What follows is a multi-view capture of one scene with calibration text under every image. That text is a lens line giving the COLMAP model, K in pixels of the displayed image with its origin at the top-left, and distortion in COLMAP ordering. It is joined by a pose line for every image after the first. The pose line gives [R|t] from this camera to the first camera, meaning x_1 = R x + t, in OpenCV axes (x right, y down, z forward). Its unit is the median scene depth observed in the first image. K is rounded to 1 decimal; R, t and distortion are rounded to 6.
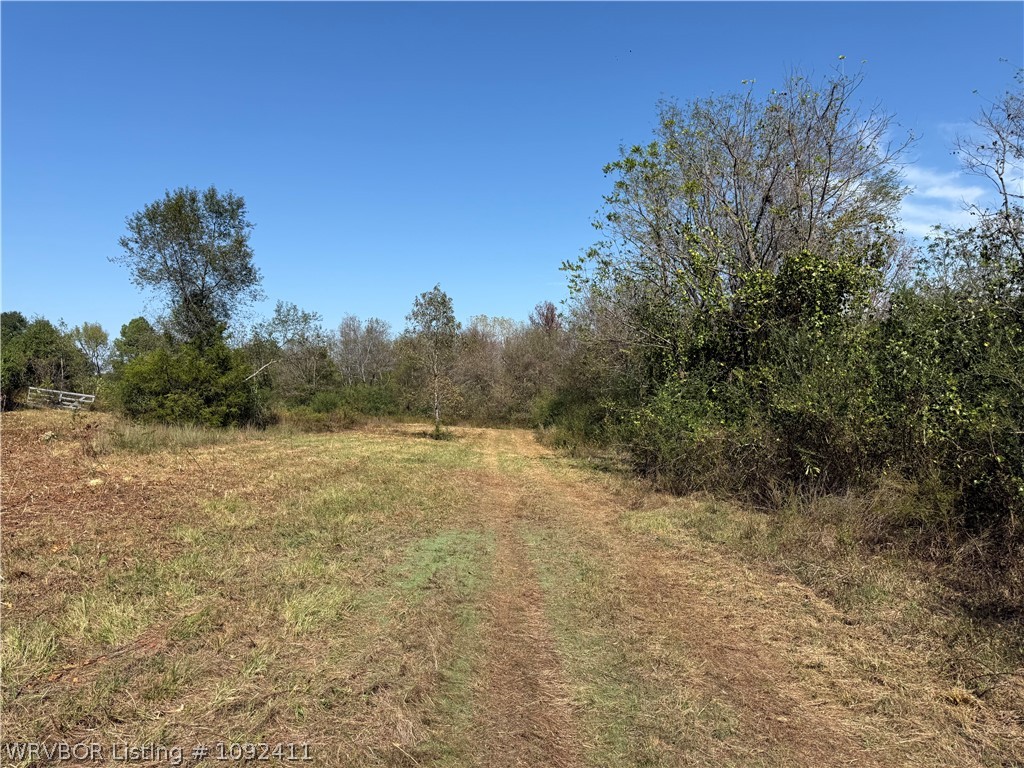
lens RADIAL K [[725.3, 0, 518.2], [0, 725.3, 378.3], [0, 0, 1]] dist [0.052832, -0.081303]
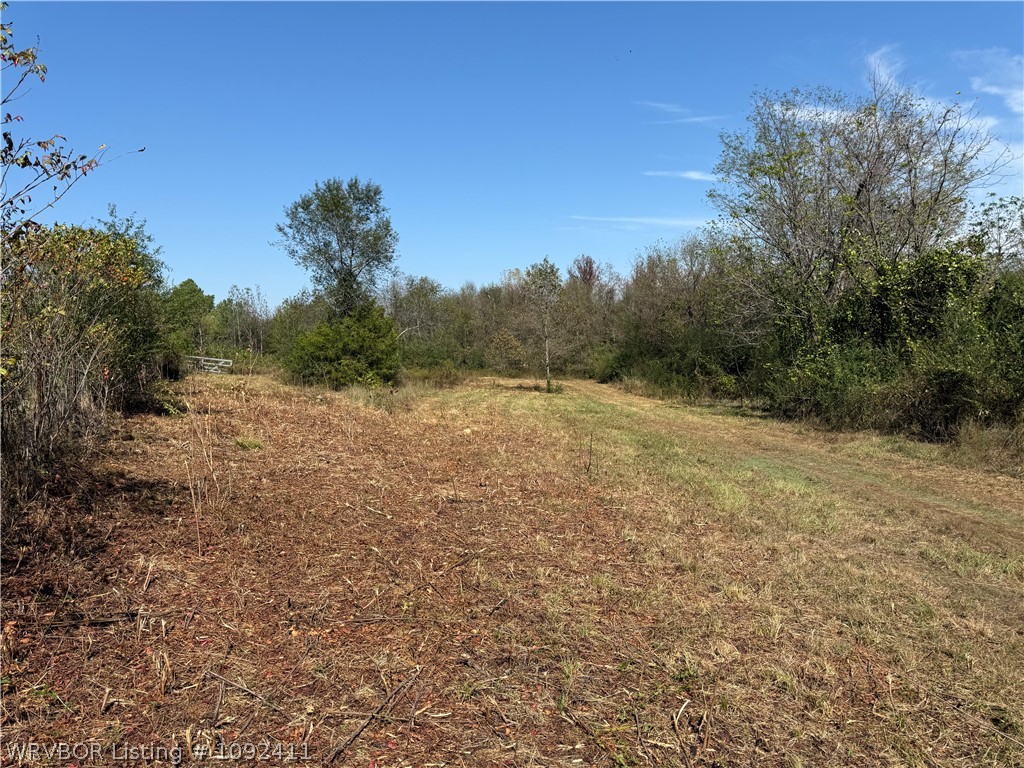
lens RADIAL K [[725.3, 0, 513.3], [0, 725.3, 381.1], [0, 0, 1]] dist [0.052832, -0.081303]
pose [[0.999603, -0.023747, -0.015130, -0.156403], [0.024820, 0.996861, 0.075179, -0.022589], [0.013297, -0.075525, 0.997055, -0.153955]]
